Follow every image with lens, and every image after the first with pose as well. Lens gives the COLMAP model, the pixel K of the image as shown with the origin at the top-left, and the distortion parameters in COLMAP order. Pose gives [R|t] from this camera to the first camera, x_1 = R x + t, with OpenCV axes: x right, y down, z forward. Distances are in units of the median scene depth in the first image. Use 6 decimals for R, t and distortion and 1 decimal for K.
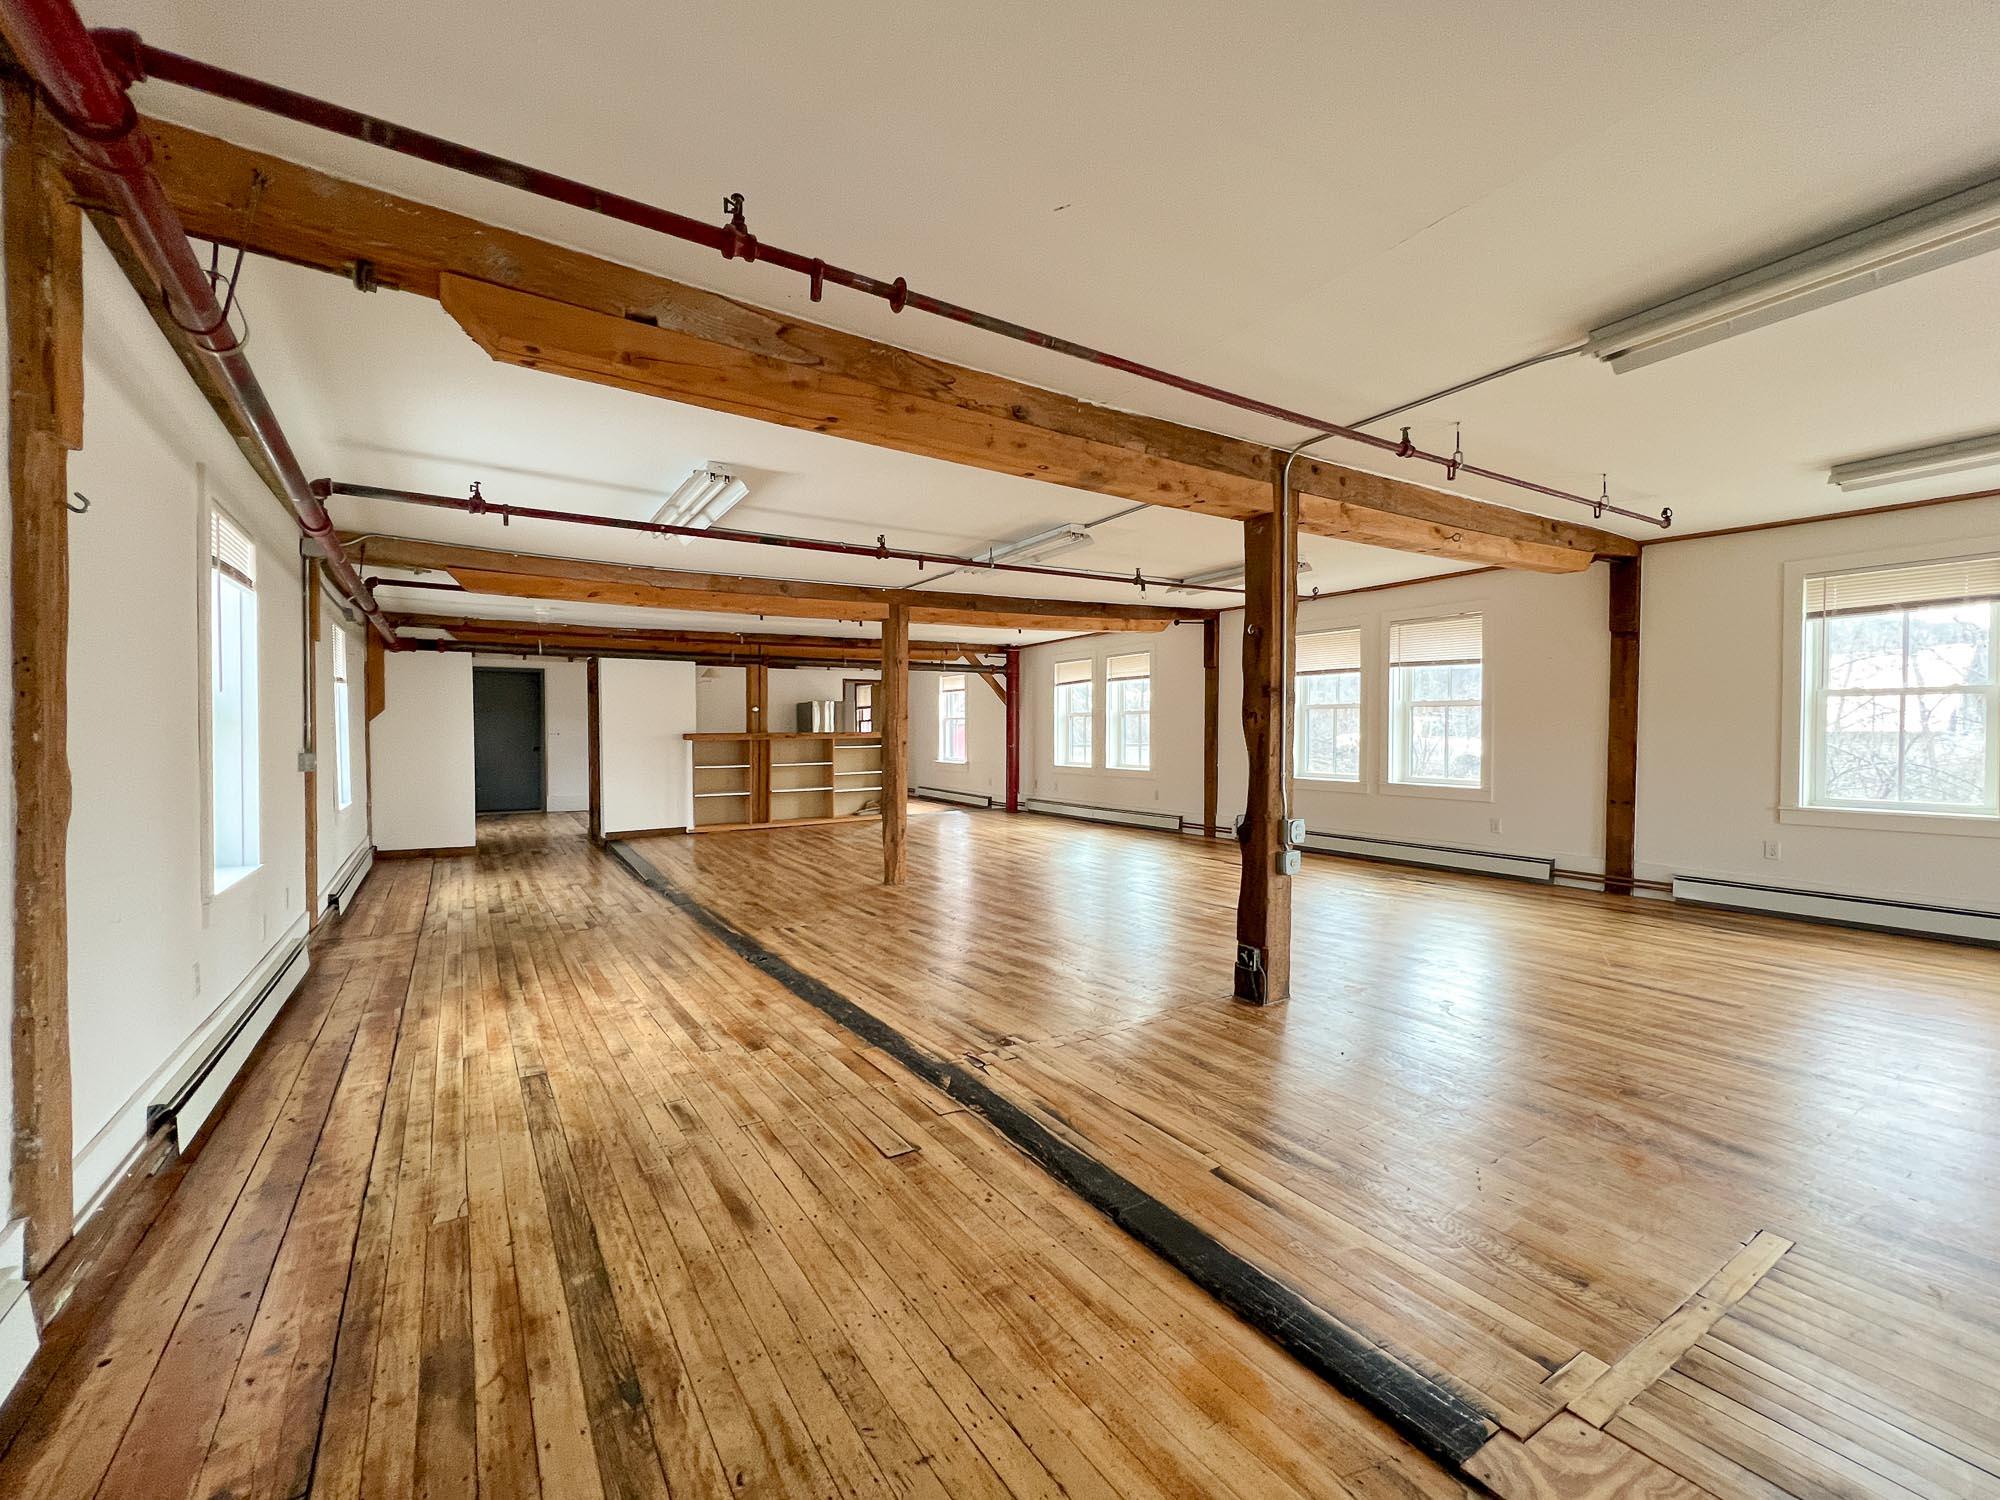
lens RADIAL K [[822.4, 0, 1006.6], [0, 822.4, 743.1], [0, 0, 1]] dist [-0.001705, -0.000540]
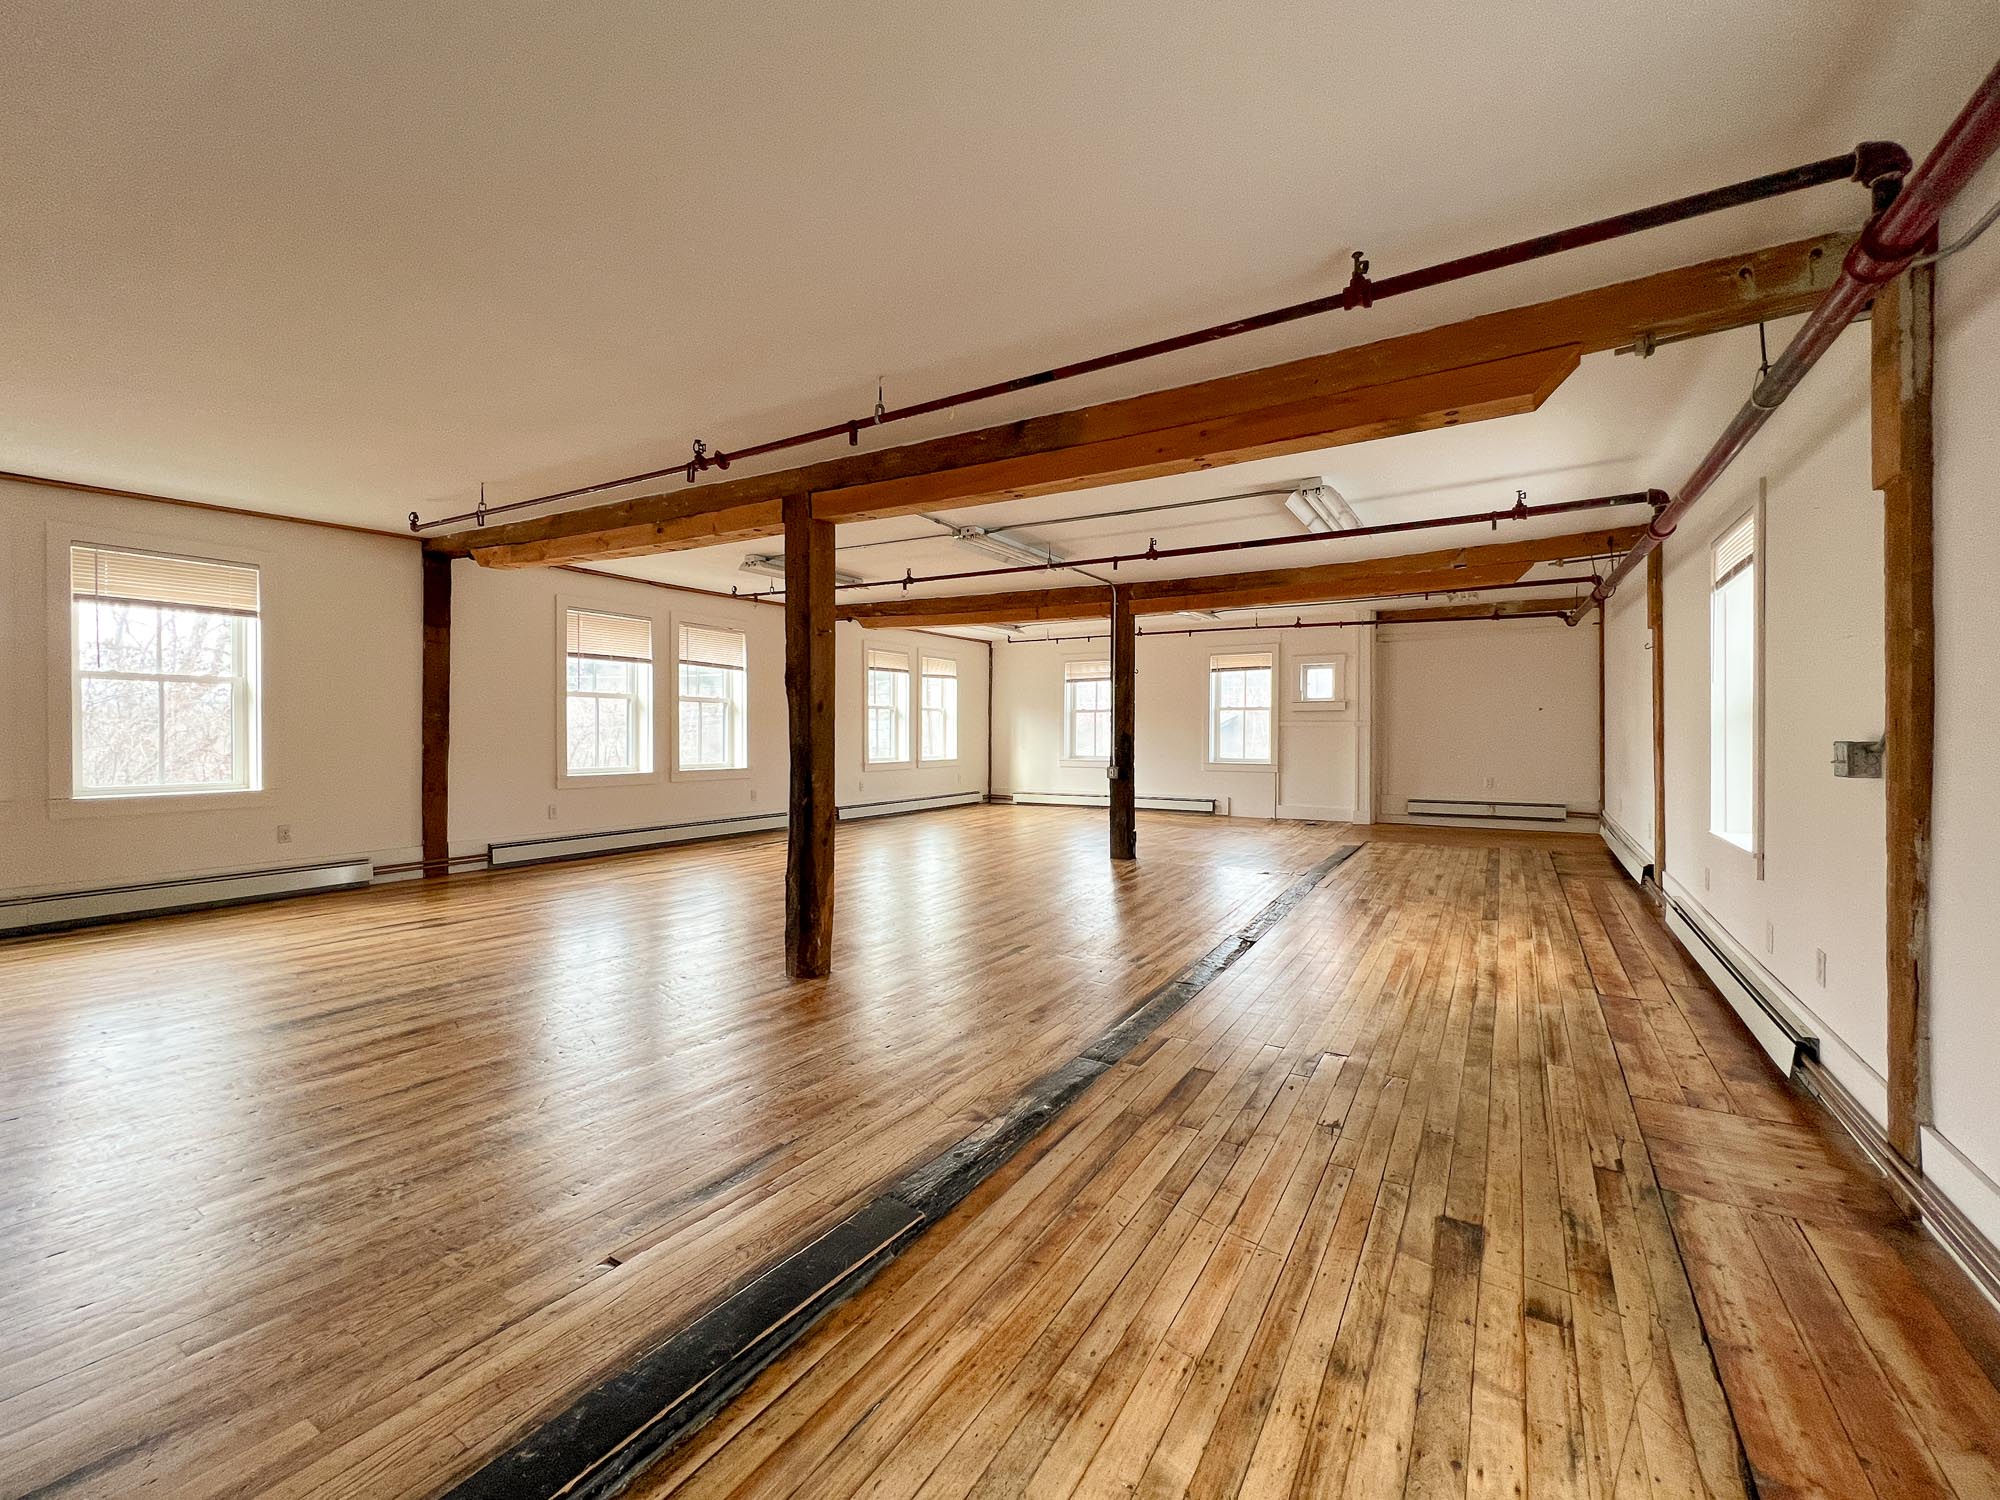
lens RADIAL K [[807.3, 0, 999.6], [0, 807.3, 731.0], [0, 0, 1]] dist [0.089646, -0.000079]
pose [[-0.421496, -0.008519, 0.906790, -0.600214], [0.002301, 0.999943, 0.010464, -0.011156], [-0.906827, 0.006497, -0.421452, 0.924933]]
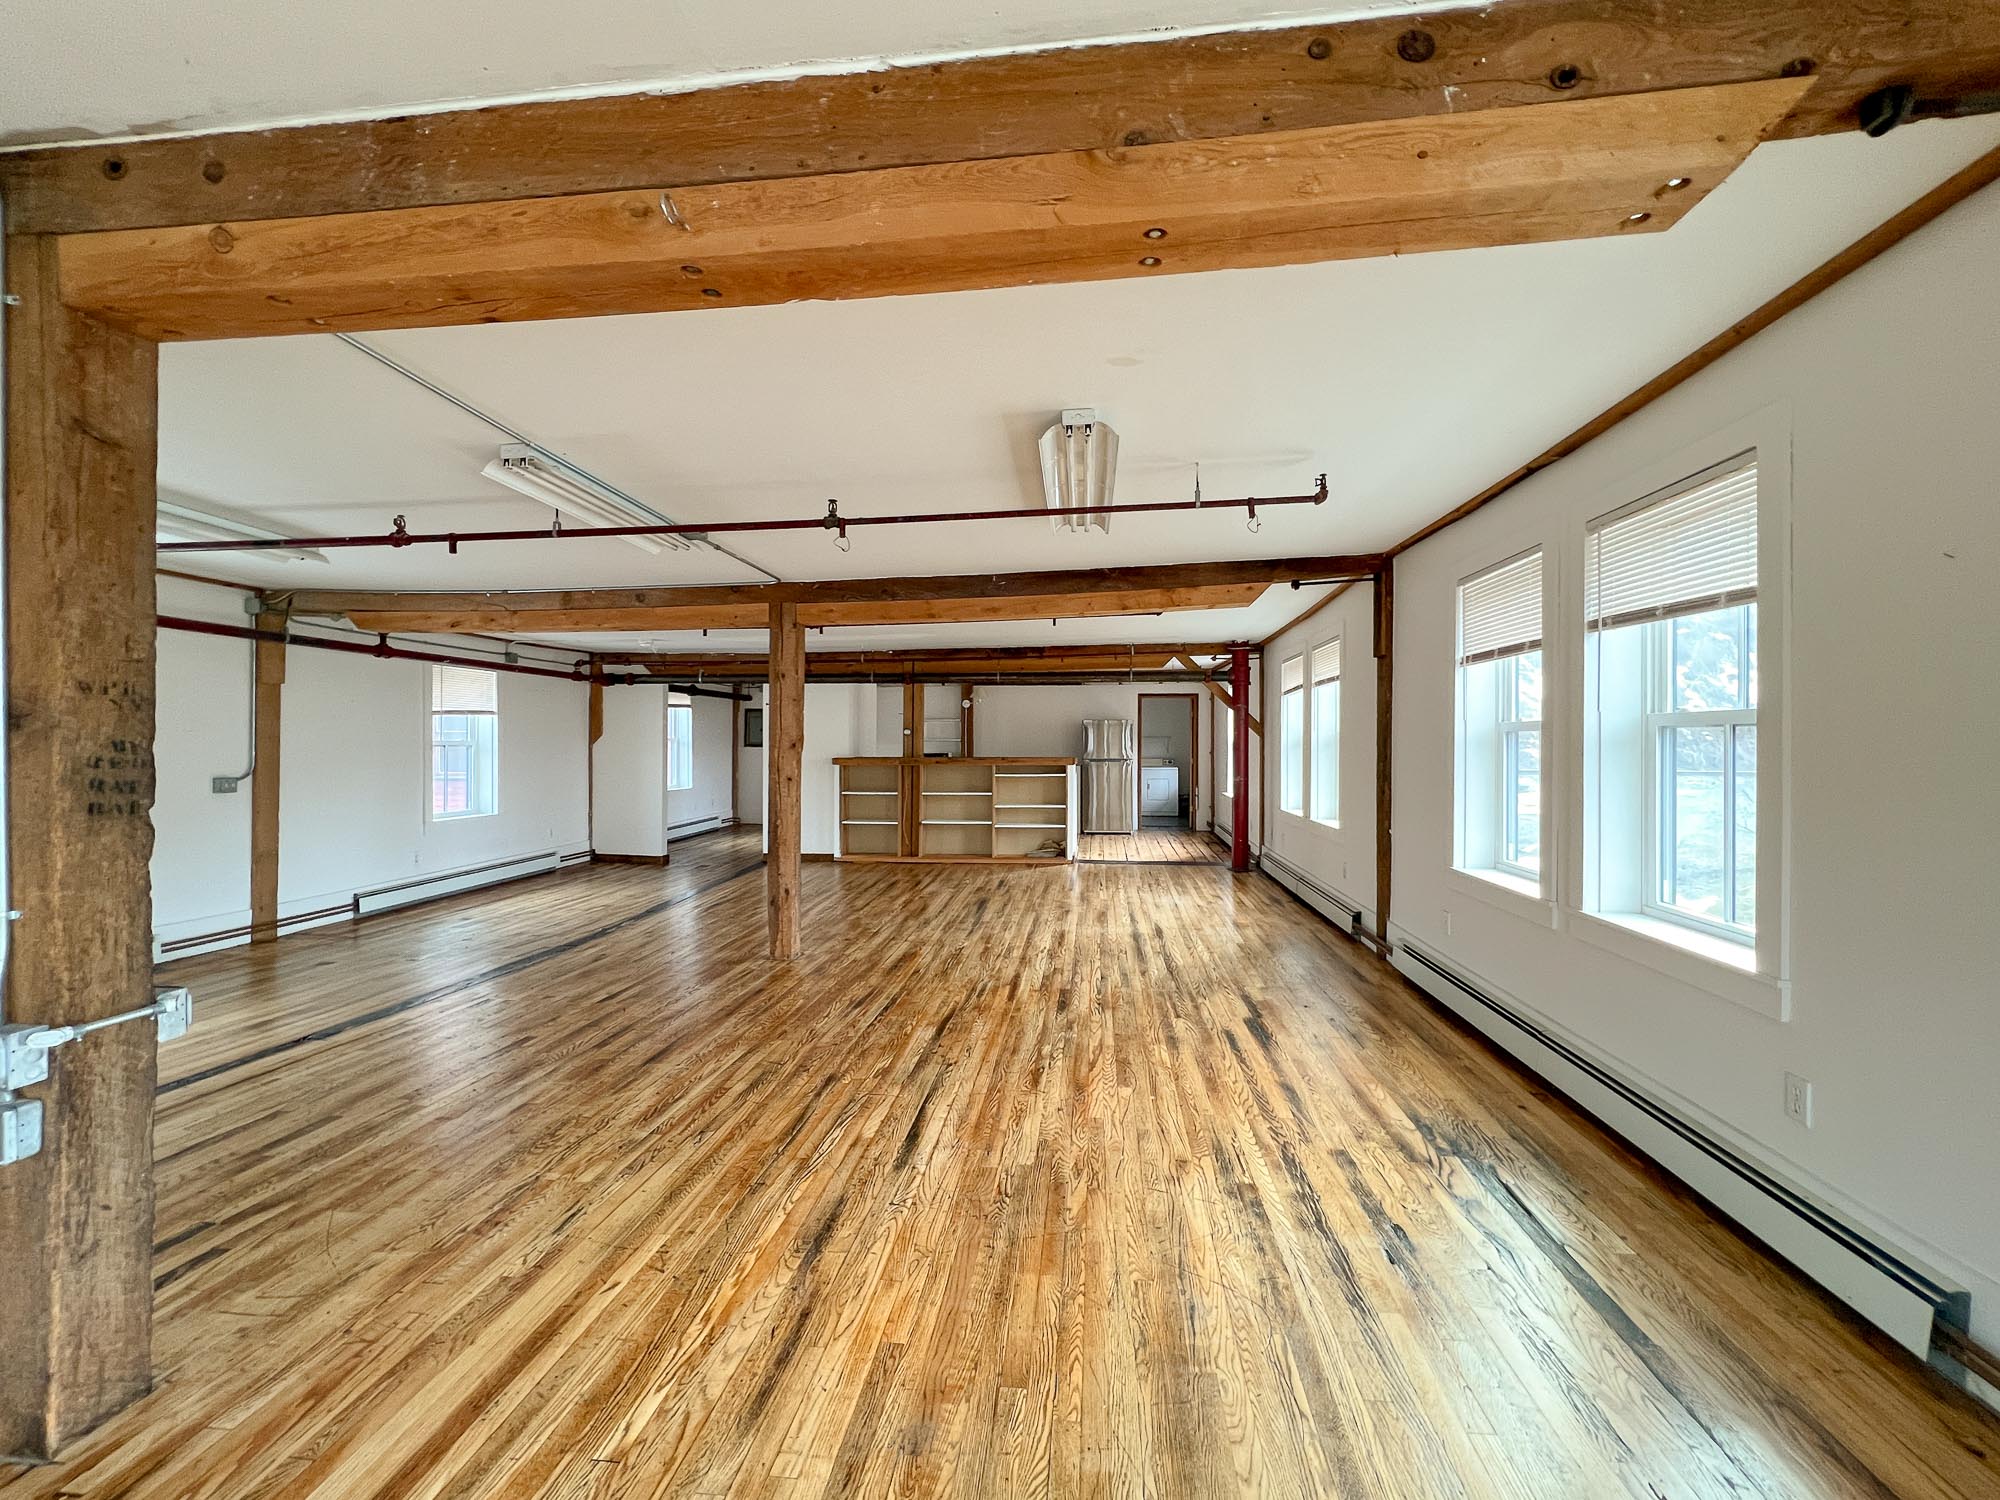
lens RADIAL K [[822.4, 0, 1006.6], [0, 822.4, 743.1], [0, 0, 1]] dist [-0.001705, -0.000540]
pose [[0.779432, 0.004555, -0.626470, 0.428461], [-0.015908, 0.999795, -0.012522, -0.022964], [0.626285, 0.019725, 0.779345, 0.426079]]
